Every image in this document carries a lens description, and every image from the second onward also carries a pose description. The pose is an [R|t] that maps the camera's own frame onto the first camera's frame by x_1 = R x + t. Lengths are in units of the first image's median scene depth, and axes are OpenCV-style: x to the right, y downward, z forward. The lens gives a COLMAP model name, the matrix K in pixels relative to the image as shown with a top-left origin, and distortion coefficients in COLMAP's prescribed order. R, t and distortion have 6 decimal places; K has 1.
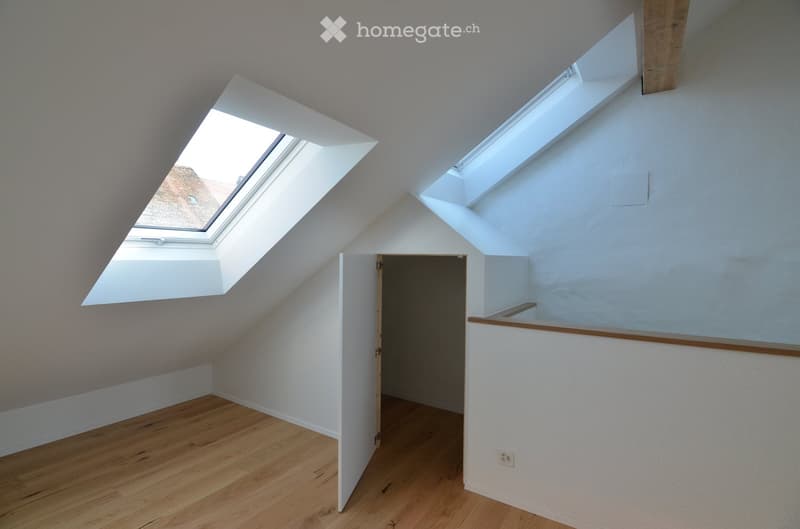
lens RADIAL K [[379.9, 0, 404.7], [0, 379.9, 264.7], [0, 0, 1]] dist [-0.015493, -0.000090]
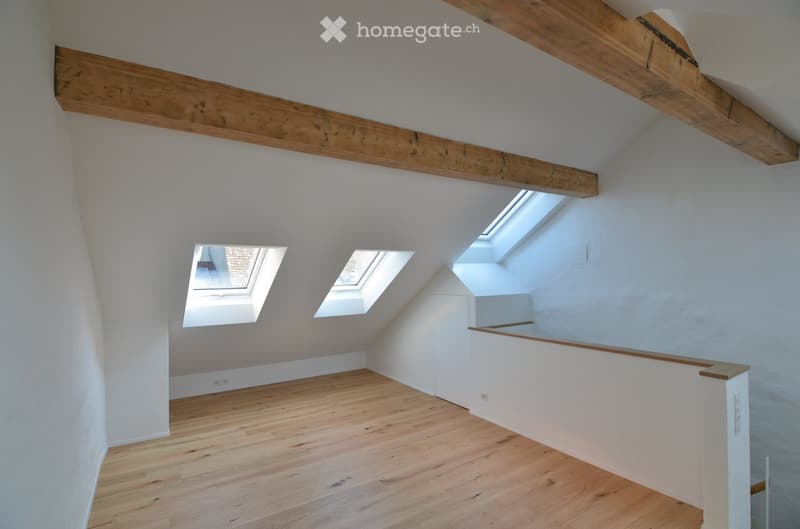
lens RADIAL K [[379.9, 0, 399.4], [0, 379.9, 267.2], [0, 0, 1]] dist [-0.015493, -0.000090]
pose [[0.911056, -0.034428, -0.410844, 0.568713], [0.018660, 0.998929, -0.042330, -0.087756], [0.411861, 0.030899, 0.910723, -0.854812]]
